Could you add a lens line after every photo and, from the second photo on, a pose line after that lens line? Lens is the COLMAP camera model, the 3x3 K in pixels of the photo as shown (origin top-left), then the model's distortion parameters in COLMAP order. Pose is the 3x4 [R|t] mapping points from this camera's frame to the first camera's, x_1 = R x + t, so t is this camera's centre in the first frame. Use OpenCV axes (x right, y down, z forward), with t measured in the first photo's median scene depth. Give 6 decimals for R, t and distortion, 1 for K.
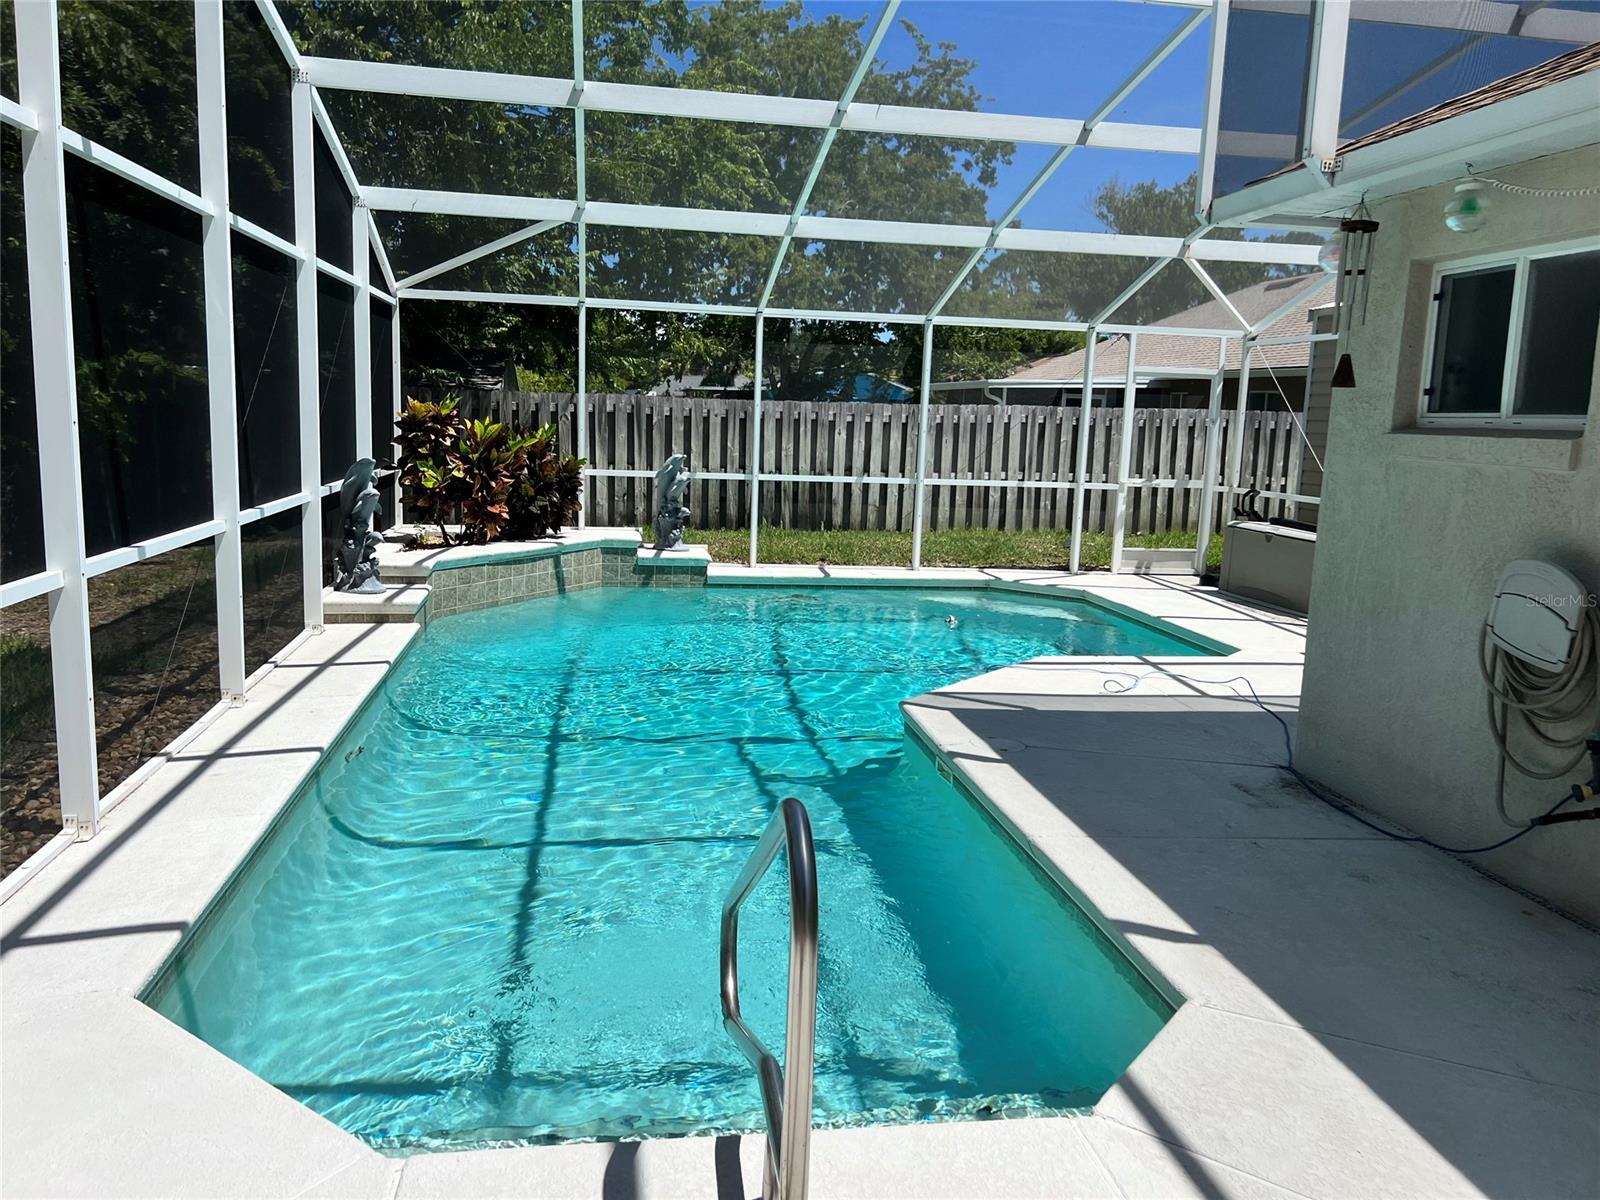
lens RADIAL K [[1205.2, 0, 799.6], [0, 1205.2, 603.7], [0, 0, 1]] dist [0.005420, -0.000835]
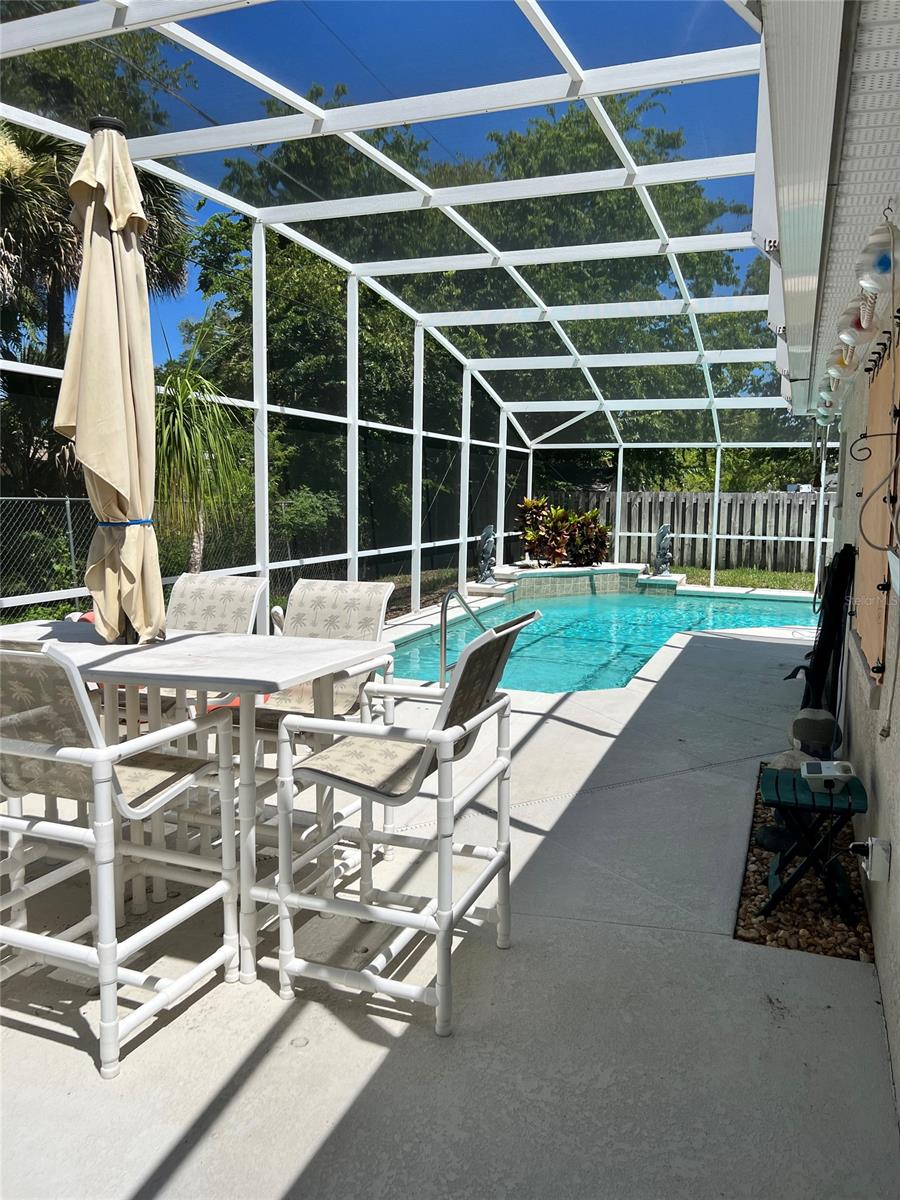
lens RADIAL K [[903.9, 0, 448.2], [0, 903.9, 600.5], [0, 0, 1]] dist [0.005420, -0.000835]
pose [[0.864464, 0.036327, -0.501381, 0.318009], [-0.060115, 0.997699, -0.031363, 0.058336], [0.499087, 0.057252, 0.864658, -0.373369]]
